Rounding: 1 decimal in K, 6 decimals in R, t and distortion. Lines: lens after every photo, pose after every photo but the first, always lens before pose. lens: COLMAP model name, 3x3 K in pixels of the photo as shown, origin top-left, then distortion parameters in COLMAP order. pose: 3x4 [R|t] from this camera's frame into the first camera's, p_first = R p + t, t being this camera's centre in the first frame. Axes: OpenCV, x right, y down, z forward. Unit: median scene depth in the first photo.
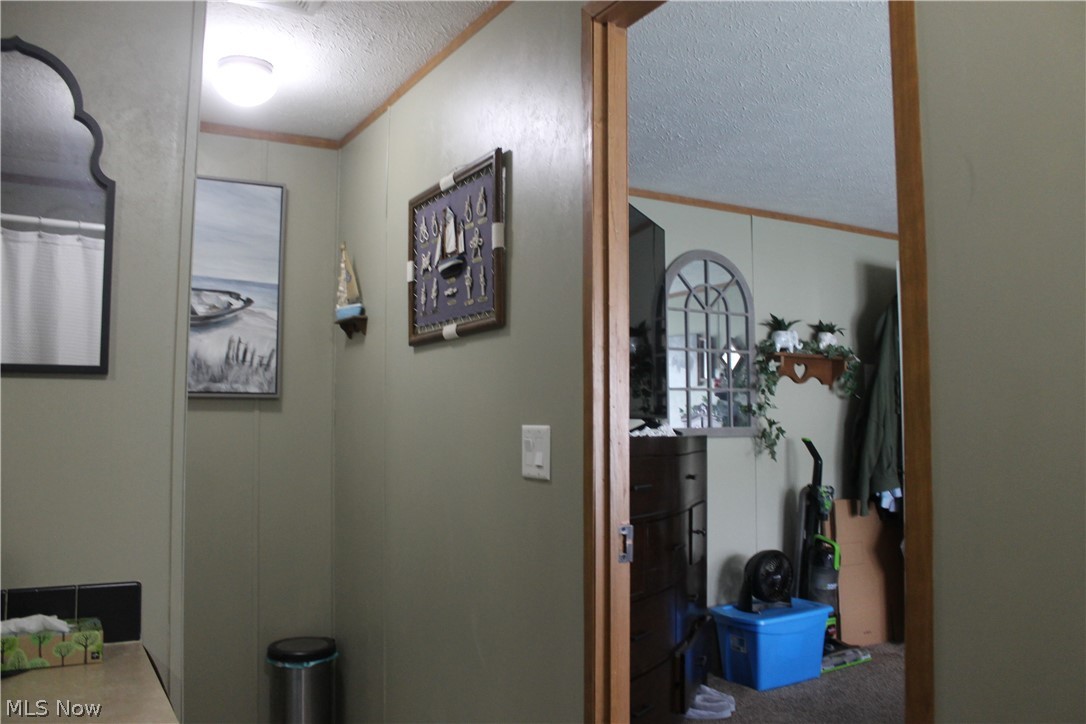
lens RADIAL K [[959.0, 0, 543.0], [0, 959.0, 362.0], [0, 0, 1]] dist [-0.151328, 0.128450]
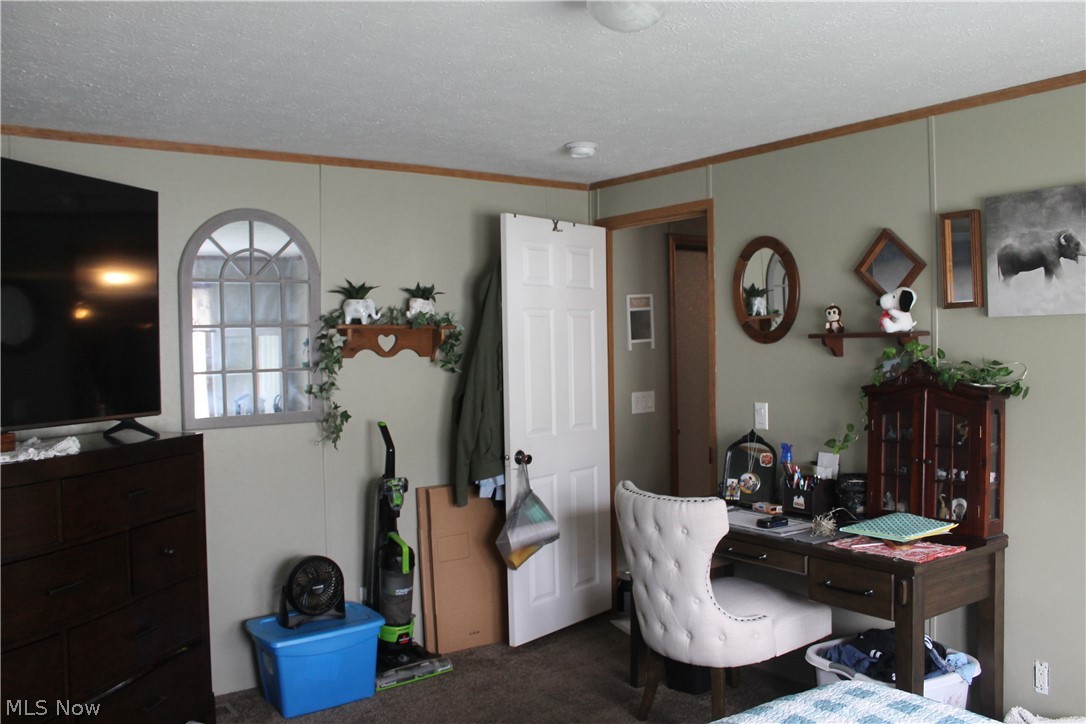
lens RADIAL K [[959.0, 0, 543.0], [0, 959.0, 362.0], [0, 0, 1]] dist [-0.151328, 0.128450]
pose [[0.995160, -0.015155, 0.097097, 0.336530], [0.006309, 0.995852, 0.090773, -0.053149], [-0.098070, -0.089721, 0.991127, 0.116526]]
